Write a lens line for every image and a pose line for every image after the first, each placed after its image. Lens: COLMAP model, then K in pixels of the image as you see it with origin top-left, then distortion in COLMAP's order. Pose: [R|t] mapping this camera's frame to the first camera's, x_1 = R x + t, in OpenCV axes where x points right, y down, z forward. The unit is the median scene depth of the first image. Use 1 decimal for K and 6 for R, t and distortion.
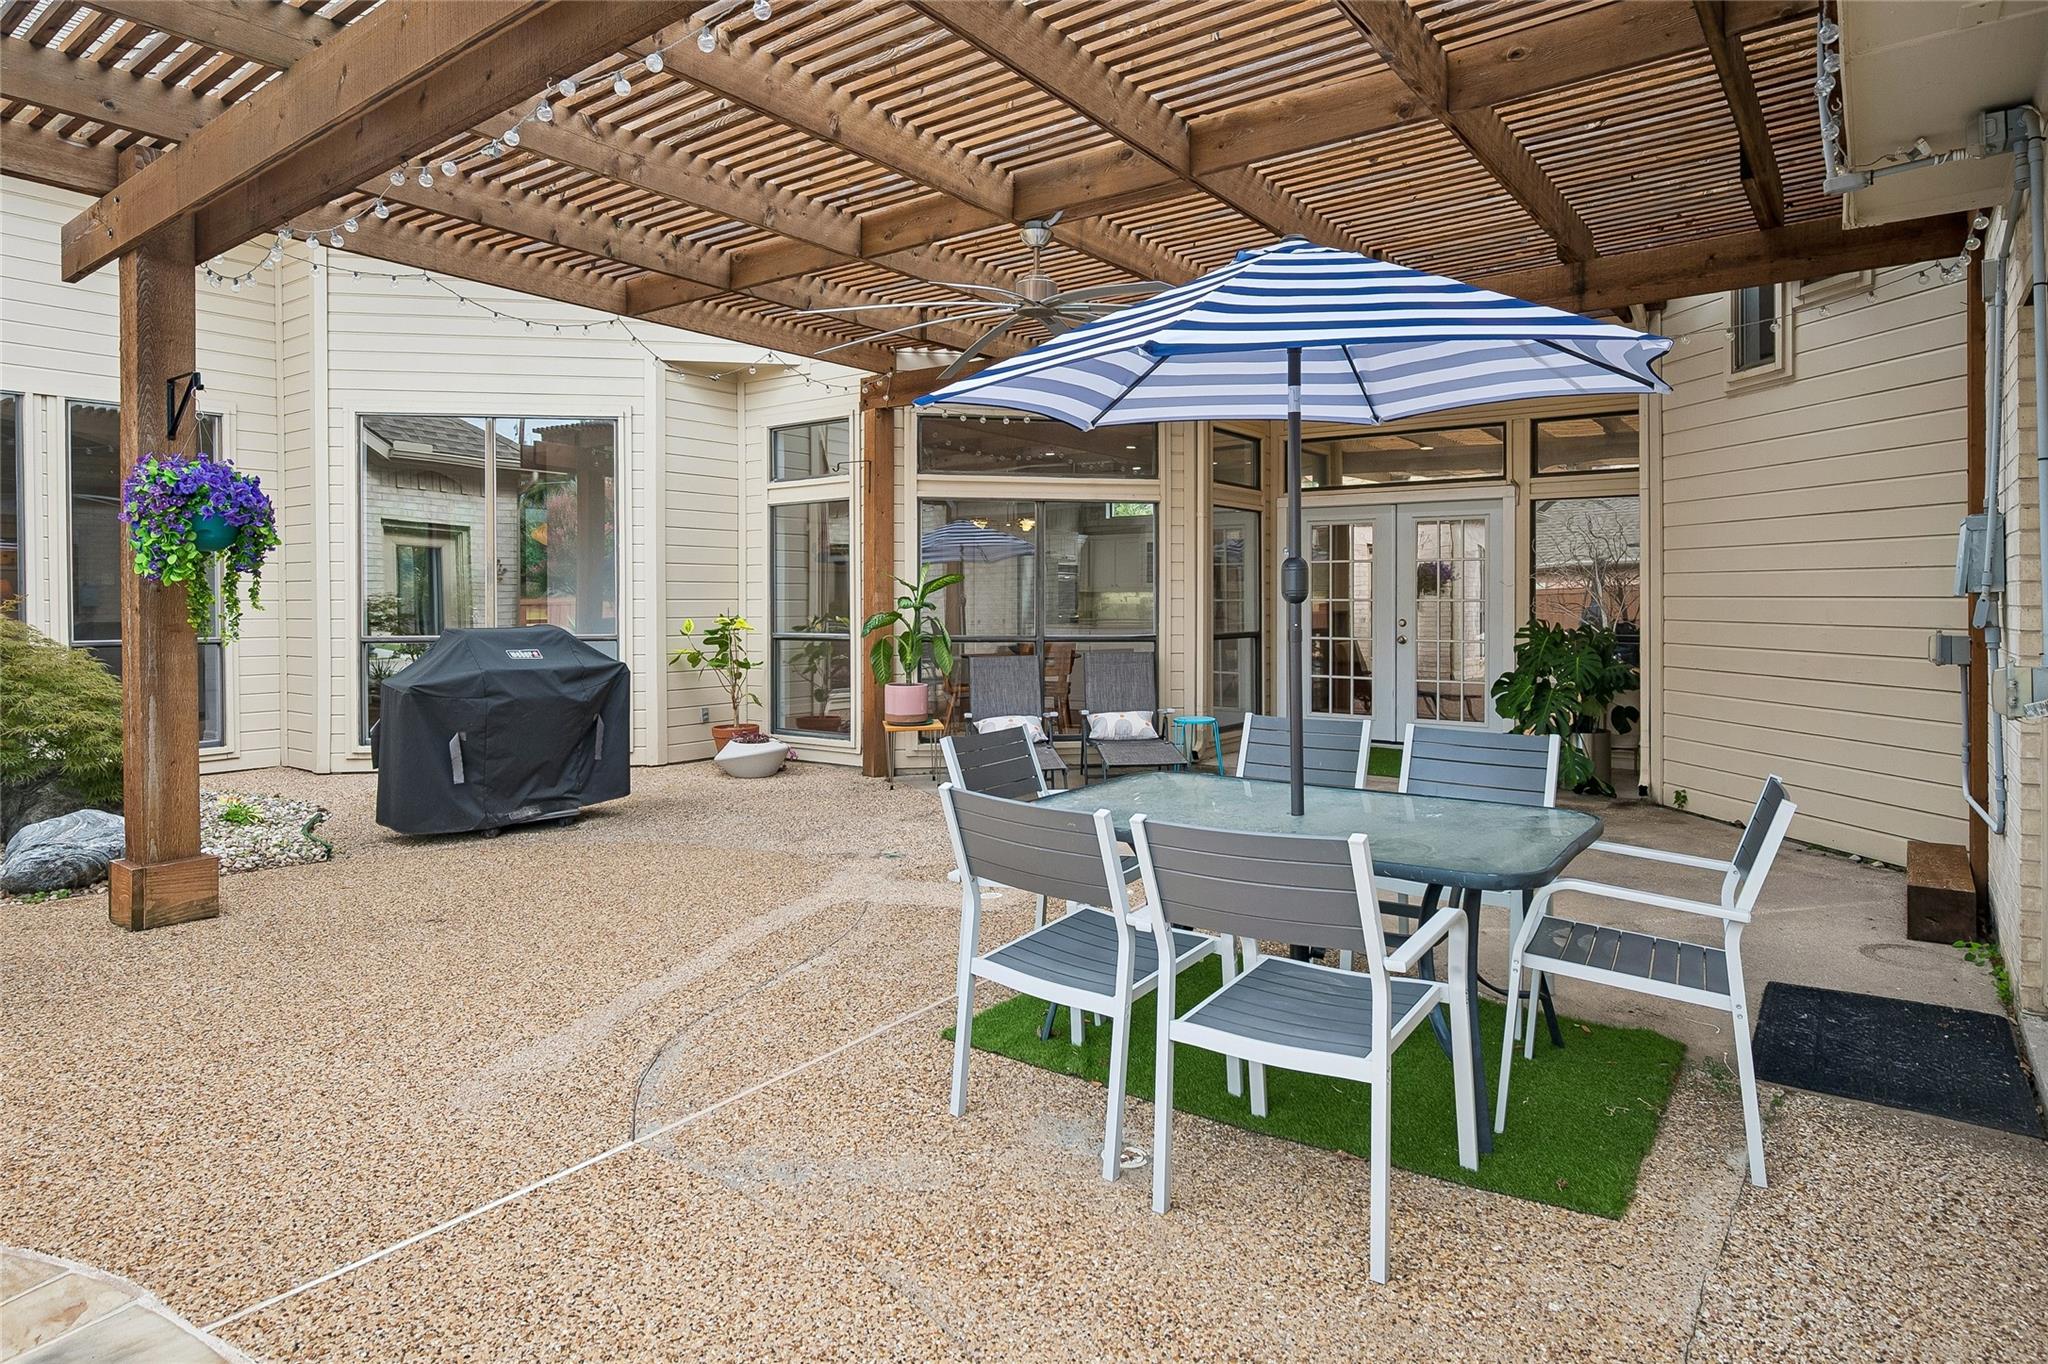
lens RADIAL K [[1161.4, 0, 1013.9], [0, 1161.4, 602.1], [0, 0, 1]] dist [0.000561, -0.002172]
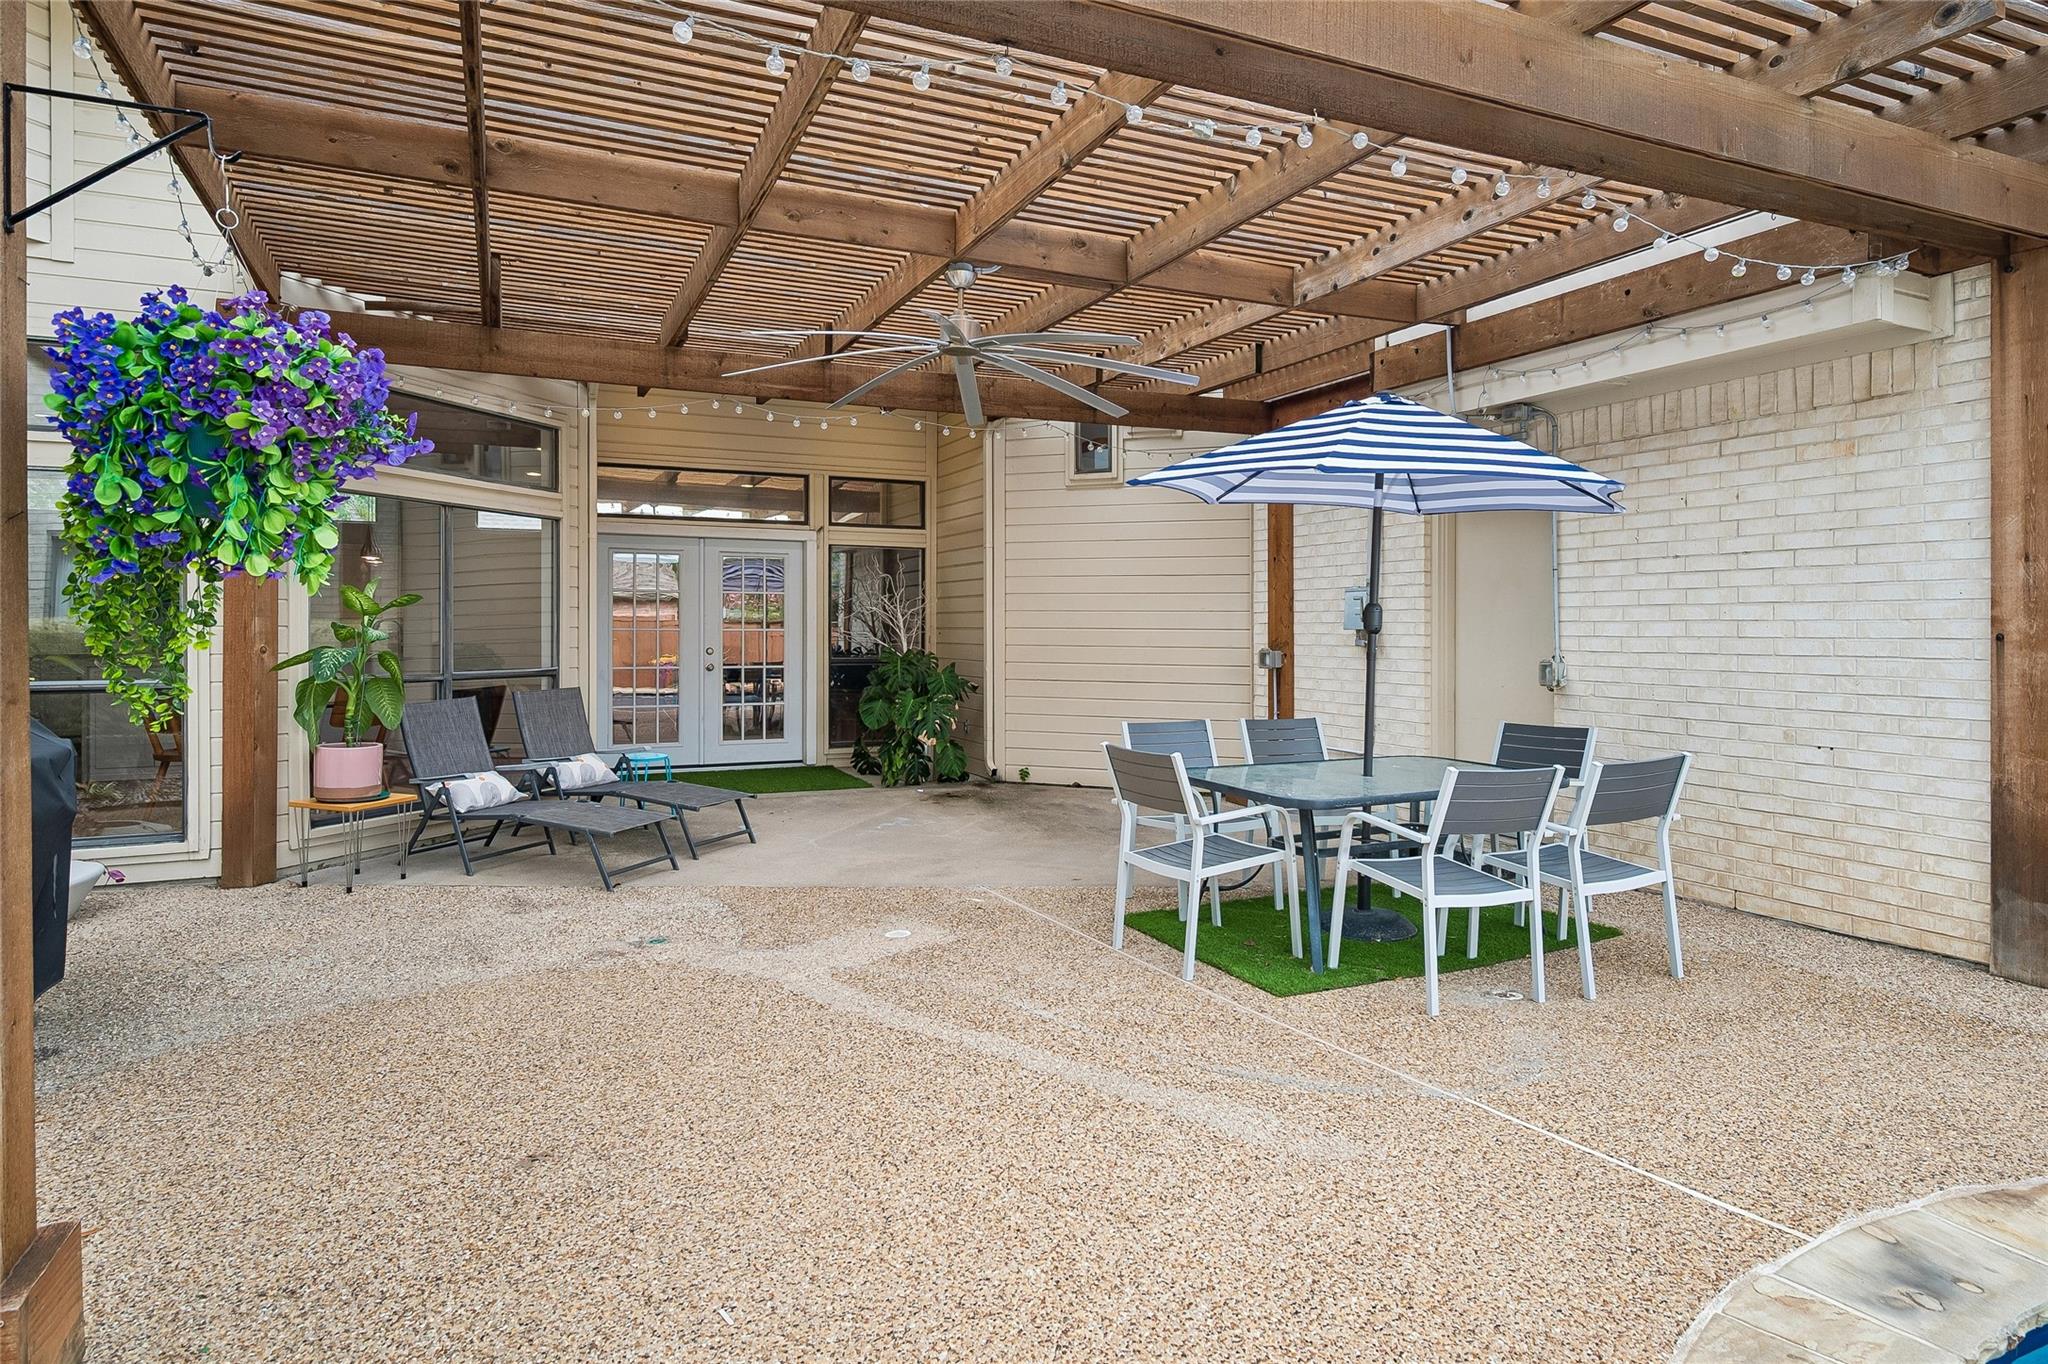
lens RADIAL K [[1161.4, 0, 1035.1], [0, 1161.4, 636.1], [0, 0, 1]] dist [0.000561, -0.002172]
pose [[0.469359, -0.003065, 0.883002, -0.529448], [-0.001110, 0.999991, 0.004061, -0.000335], [-0.883007, -0.002886, 0.469351, 0.284694]]
